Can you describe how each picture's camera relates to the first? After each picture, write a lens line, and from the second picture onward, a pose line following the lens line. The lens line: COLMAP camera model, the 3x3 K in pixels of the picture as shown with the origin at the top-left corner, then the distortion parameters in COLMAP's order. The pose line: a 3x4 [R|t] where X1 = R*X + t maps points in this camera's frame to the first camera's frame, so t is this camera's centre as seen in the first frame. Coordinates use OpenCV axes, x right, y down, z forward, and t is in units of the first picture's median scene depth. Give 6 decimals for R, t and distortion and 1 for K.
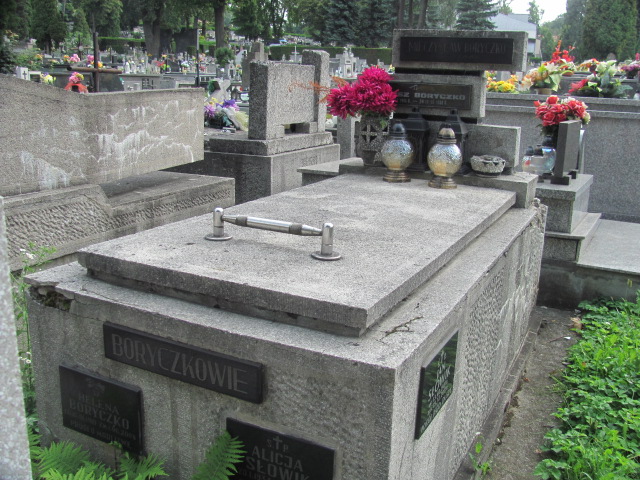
lens RADIAL K [[660.5, 0, 318.2], [0, 660.5, 238.0], [0, 0, 1]] dist [-0.124103, 0.000000]
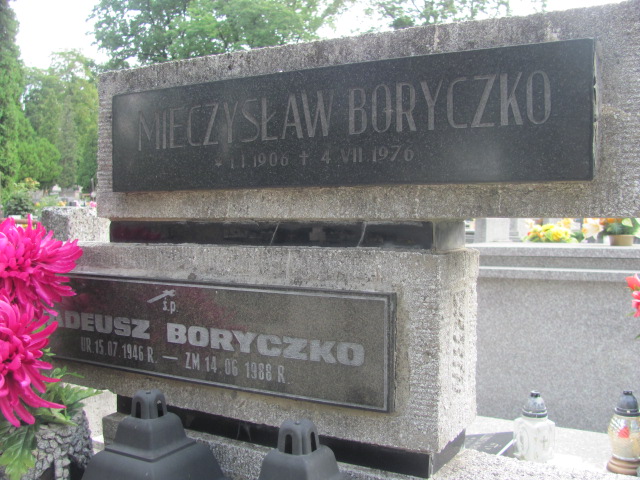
lens RADIAL K [[660.5, 0, 320.3], [0, 660.5, 241.0], [0, 0, 1]] dist [-0.124103, 0.000000]
pose [[0.997082, -0.023912, -0.072493, 0.211107], [0.008334, 0.978093, -0.208001, -0.192750], [0.075879, 0.206790, 0.975438, 0.735948]]
